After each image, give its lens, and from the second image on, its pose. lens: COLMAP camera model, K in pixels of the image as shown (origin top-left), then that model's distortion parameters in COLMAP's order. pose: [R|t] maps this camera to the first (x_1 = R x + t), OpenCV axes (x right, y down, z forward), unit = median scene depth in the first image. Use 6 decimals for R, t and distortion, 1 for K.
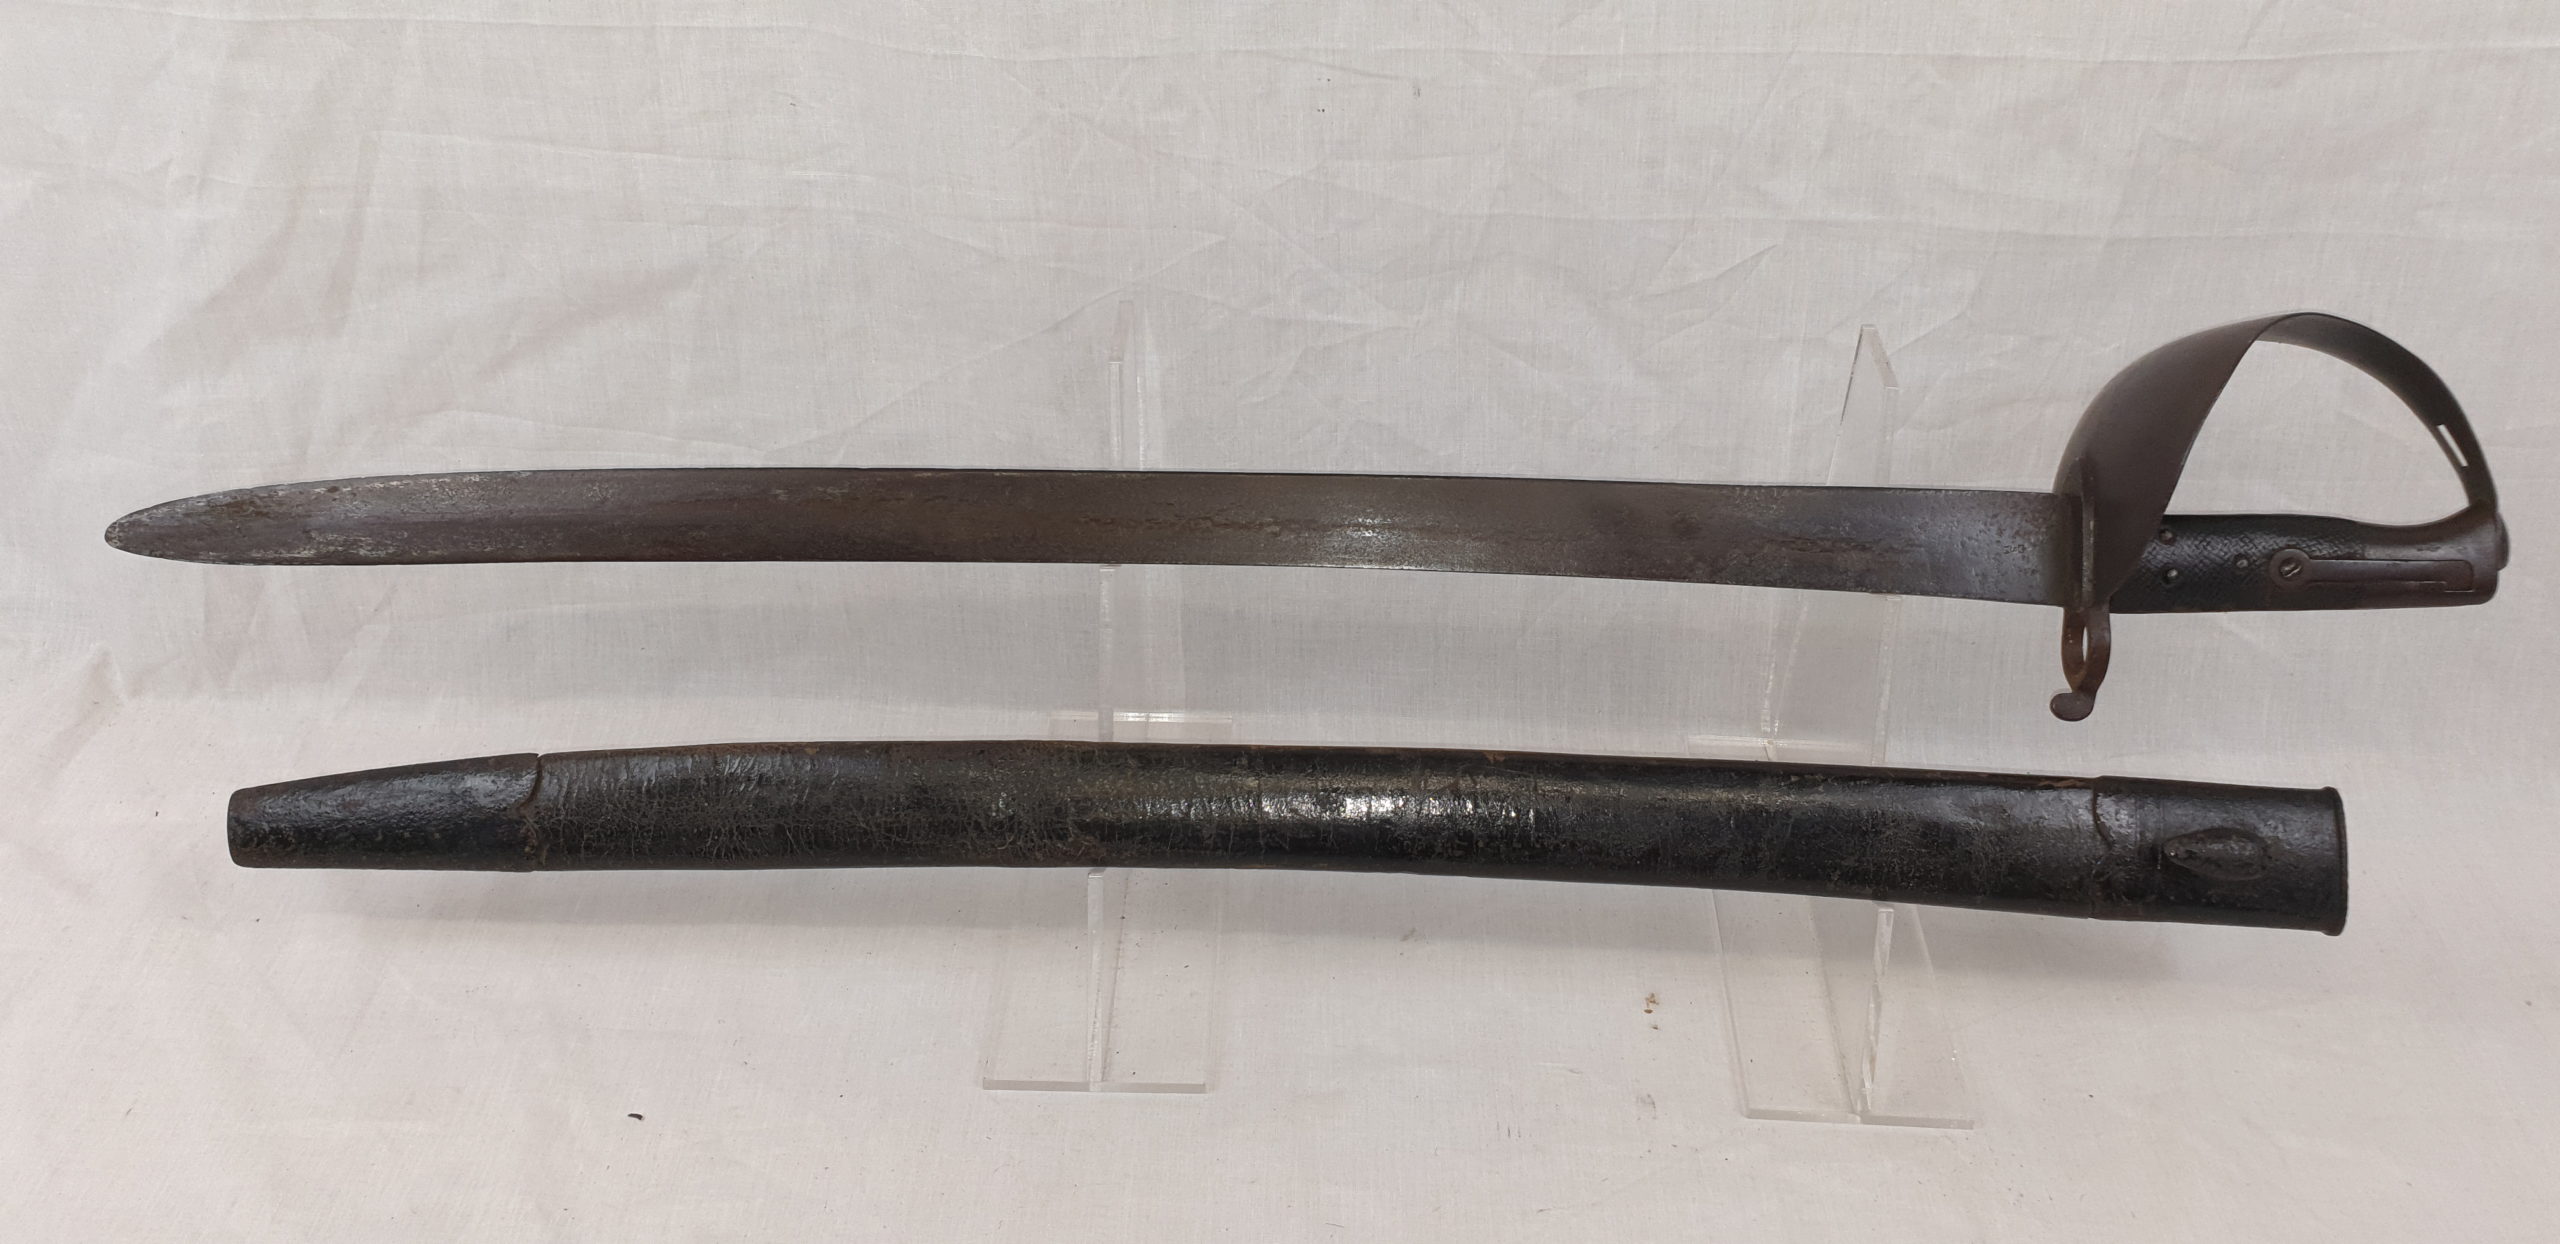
lens RADIAL K [[2030.5, 0, 1319.5], [0, 2030.5, 590.3], [0, 0, 1]] dist [0.031763, -0.042272]
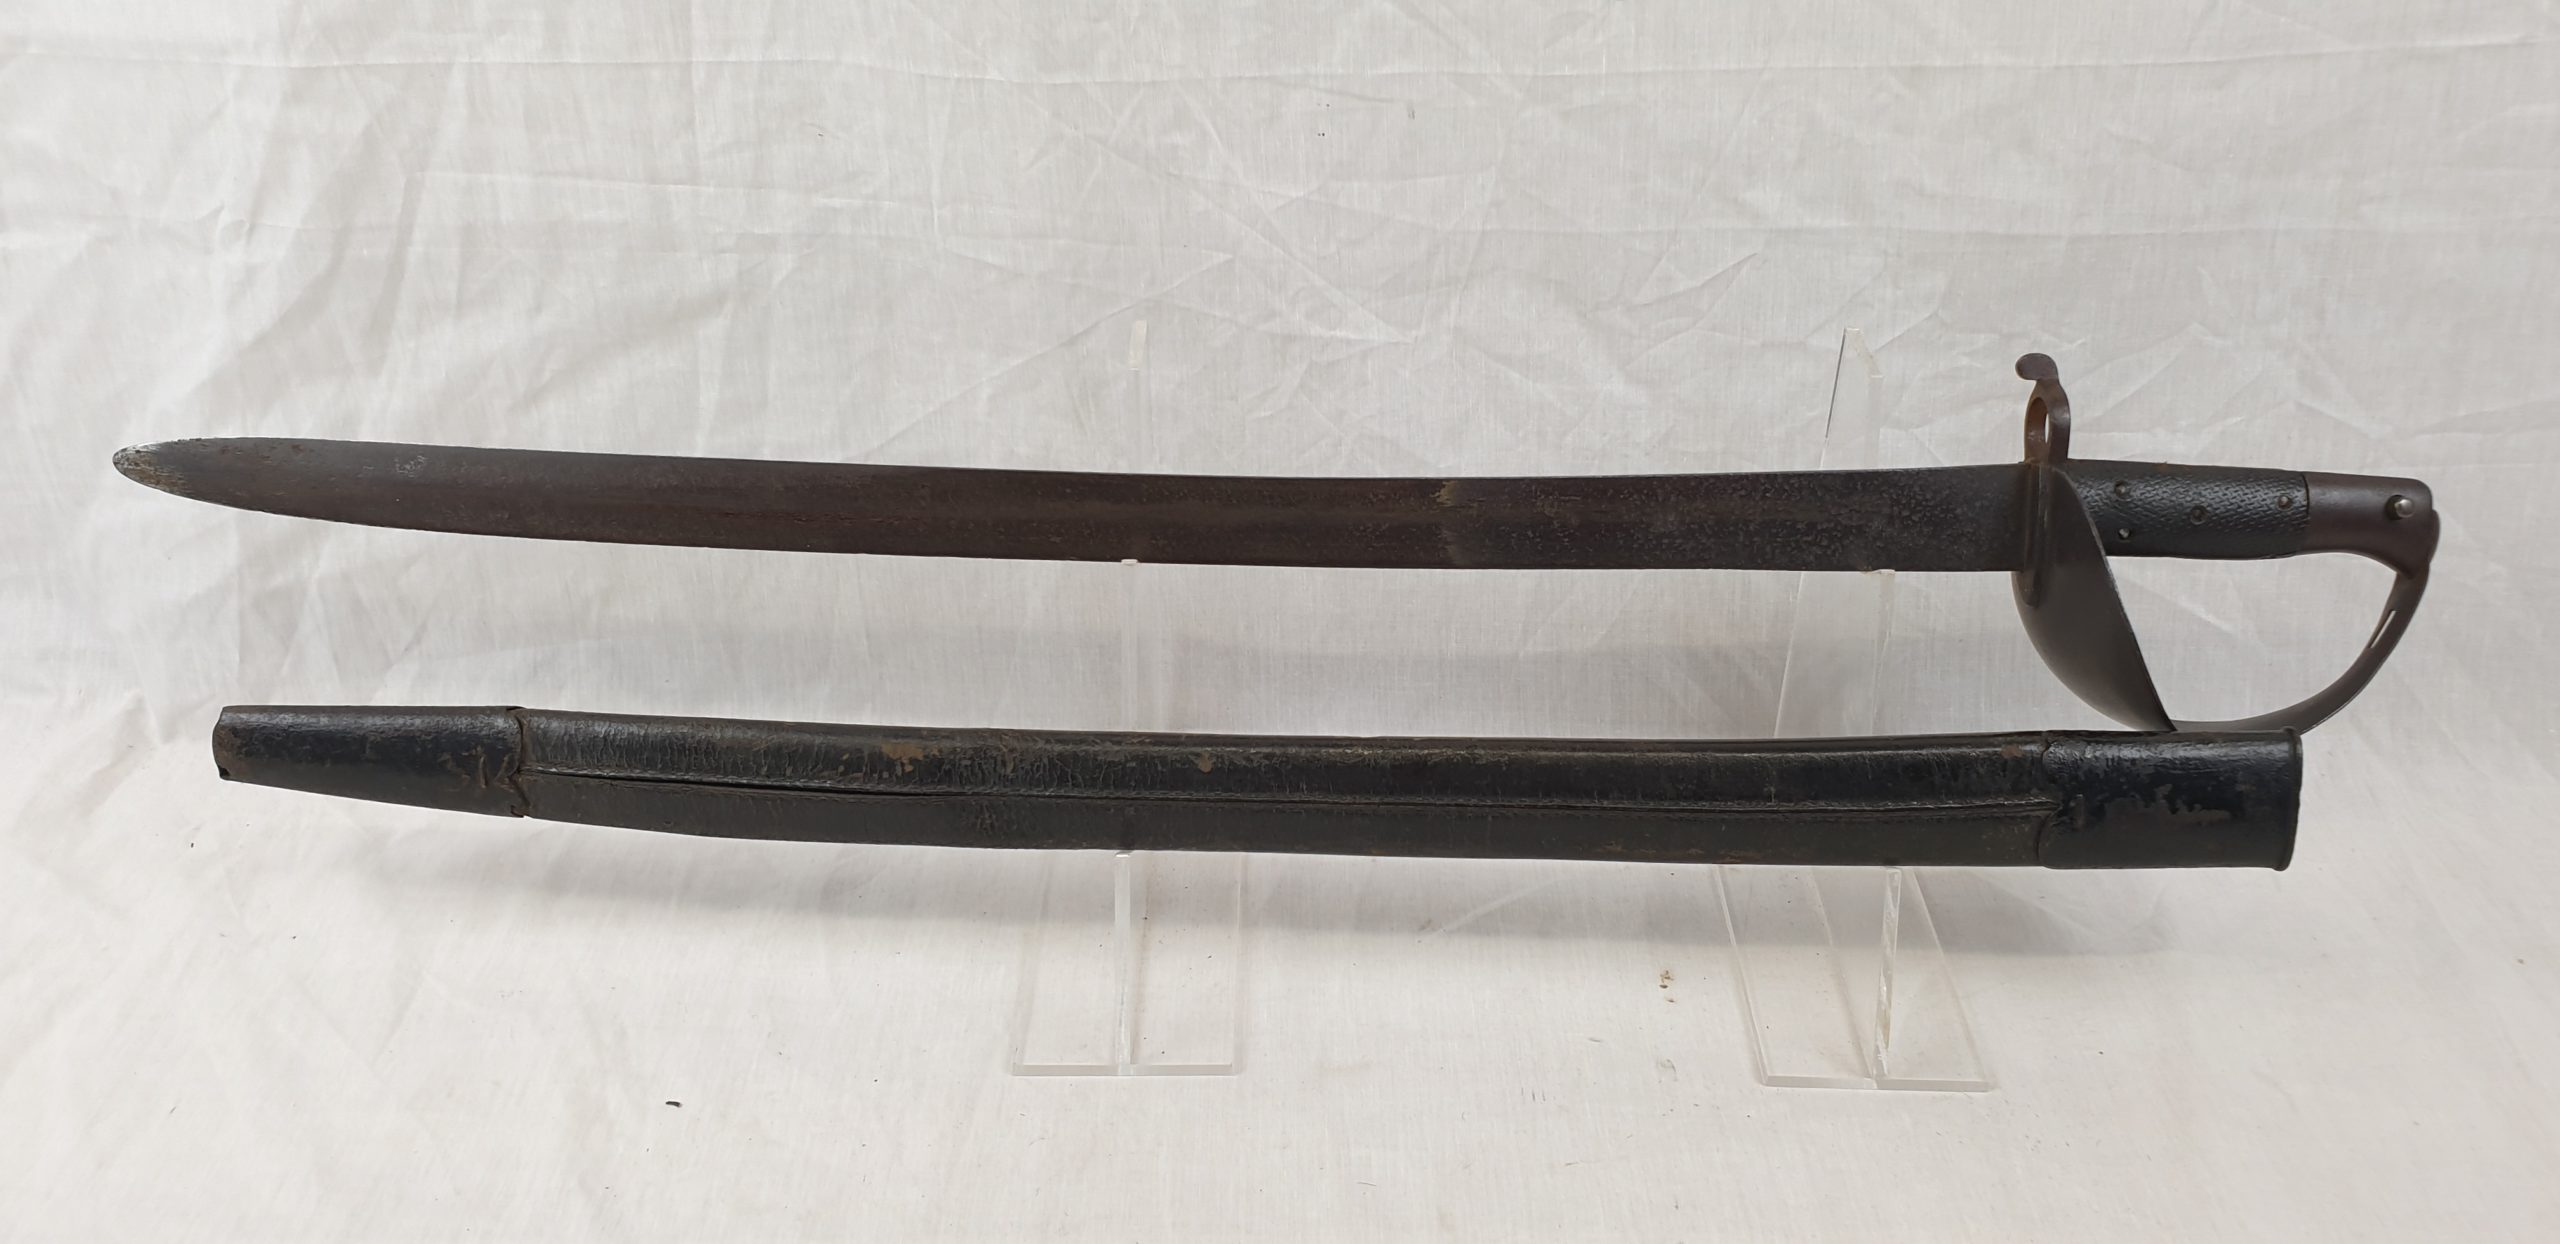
lens RADIAL K [[2030.5, 0, 1307.3], [0, 2030.5, 620.1], [0, 0, 1]] dist [0.031763, -0.042272]
pose [[0.999638, -0.024192, 0.011765, -0.024447], [0.025072, 0.996357, -0.081509, 0.101028], [-0.009750, 0.081775, 0.996603, -0.030674]]
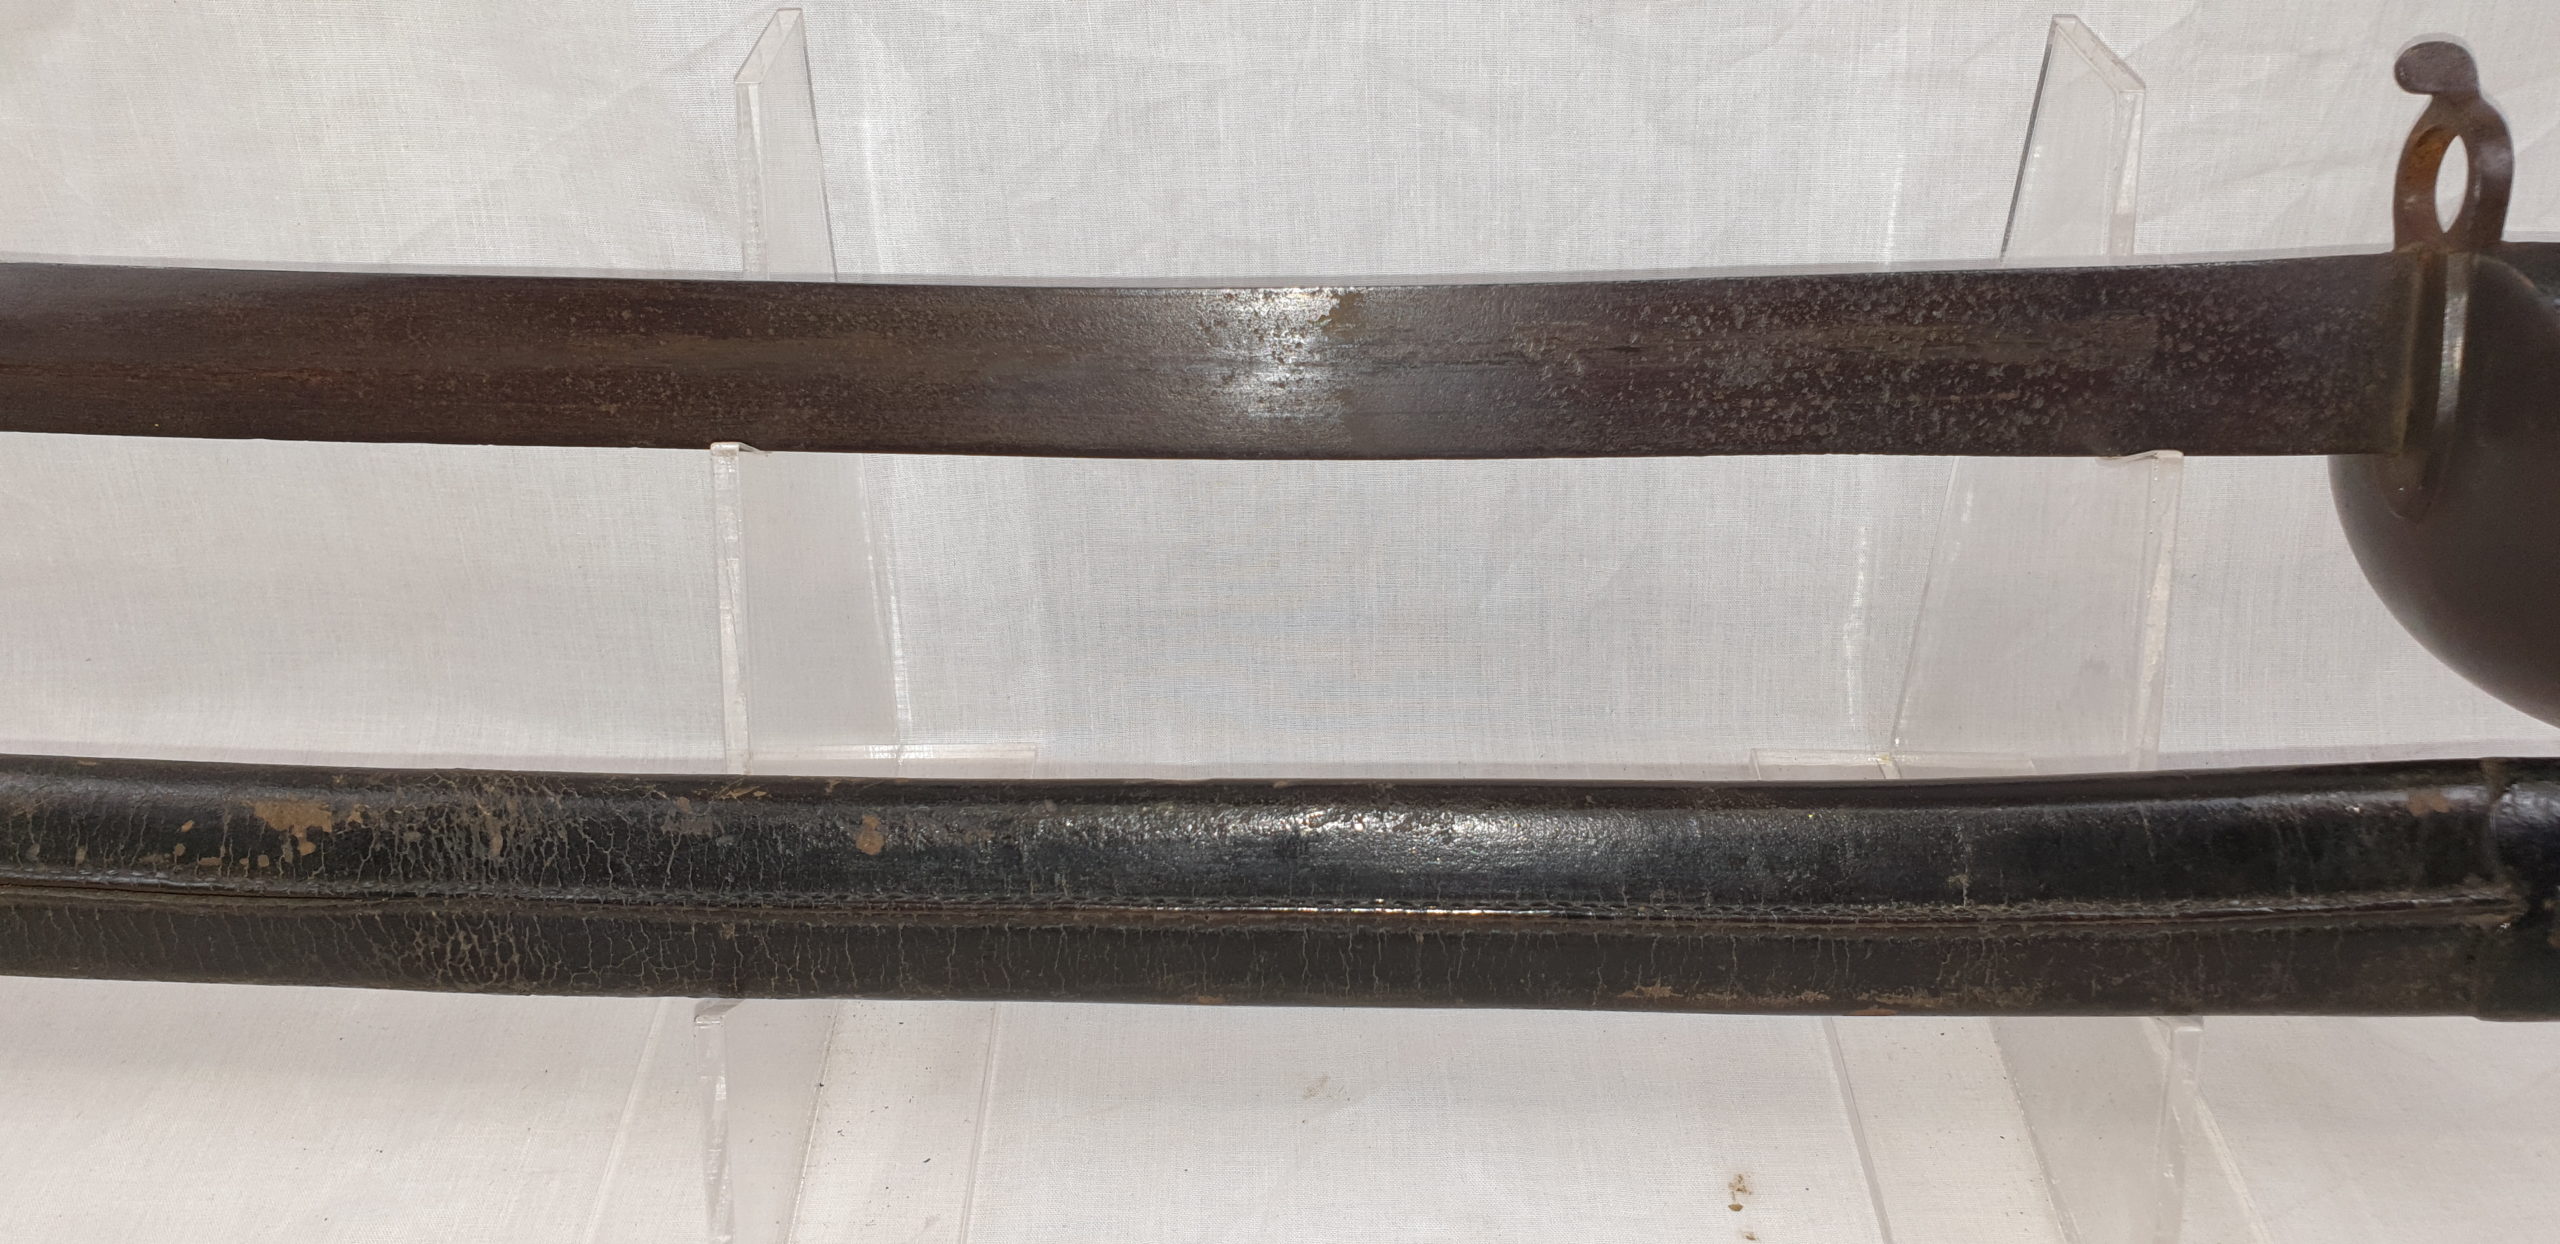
lens RADIAL K [[2030.5, 0, 1304.1], [0, 2030.5, 630.5], [0, 0, 1]] dist [0.031763, -0.042272]
pose [[0.999175, -0.034110, 0.022051, 0.031432], [0.034859, 0.998795, -0.034541, 0.061378], [-0.020847, 0.035281, 0.999160, 0.411855]]
